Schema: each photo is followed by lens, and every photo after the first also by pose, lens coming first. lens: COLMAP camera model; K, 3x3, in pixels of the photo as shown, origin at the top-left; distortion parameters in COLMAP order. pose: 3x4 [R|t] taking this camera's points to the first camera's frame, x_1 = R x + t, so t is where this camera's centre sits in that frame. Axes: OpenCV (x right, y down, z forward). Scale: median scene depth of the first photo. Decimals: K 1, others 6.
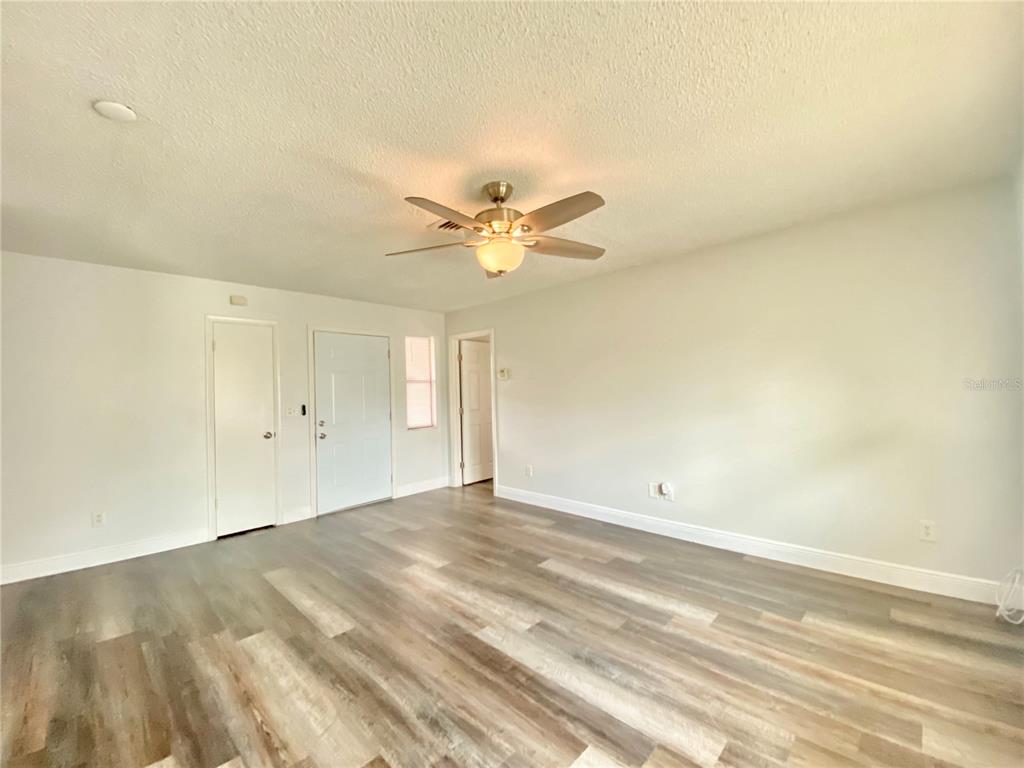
lens RADIAL K [[411.5, 0, 509.2], [0, 411.5, 381.4], [0, 0, 1]] dist [0.021727, -0.021820]
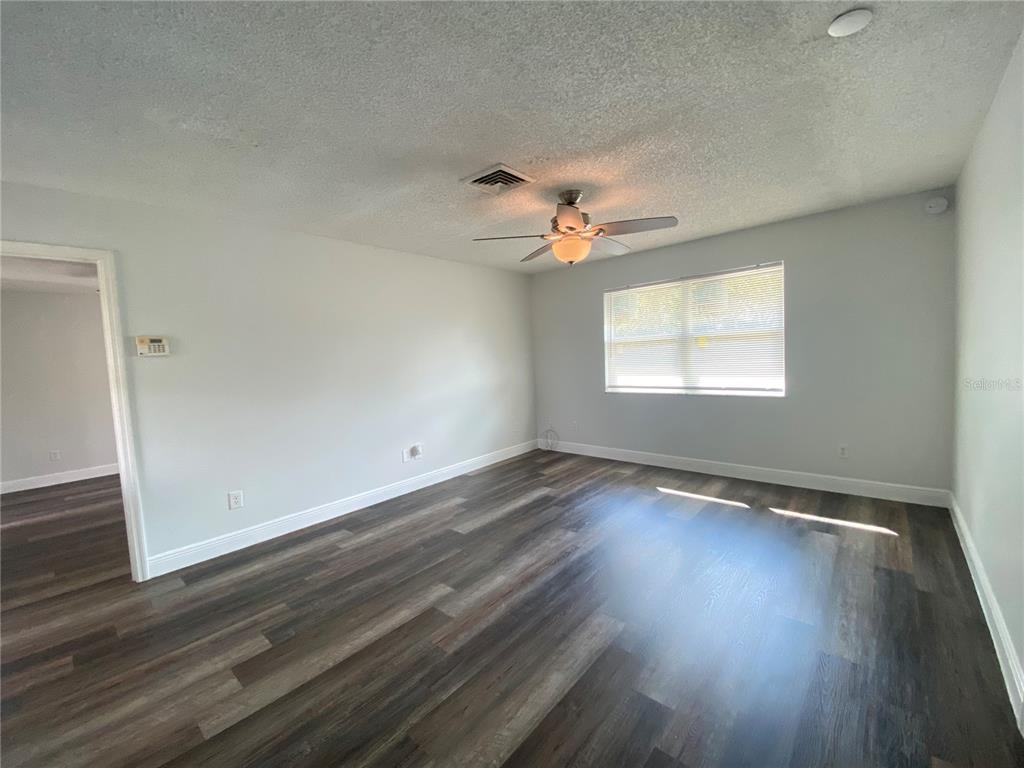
lens RADIAL K [[415.3, 0, 507.6], [0, 415.3, 382.7], [0, 0, 1]] dist [0.045732, -0.023945]
pose [[-0.040353, -0.038177, 0.998456, -1.127716], [0.027989, 0.998834, 0.039323, 0.040198], [-0.998793, 0.029532, -0.039237, 1.088157]]
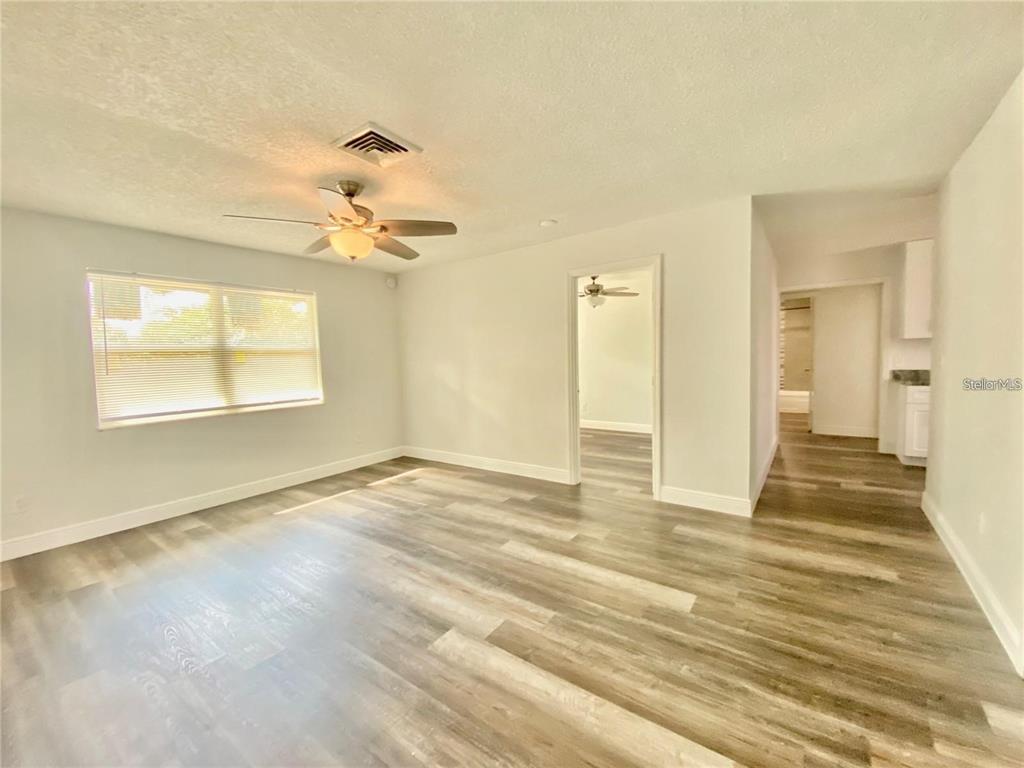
lens RADIAL K [[415.3, 0, 507.6], [0, 415.3, 382.7], [0, 0, 1]] dist [0.045732, -0.023945]
pose [[-0.989084, 0.064913, -0.132288, -0.236673], [0.059463, 0.997227, 0.044739, 0.052744], [0.134825, 0.036385, -0.990201, 1.948952]]
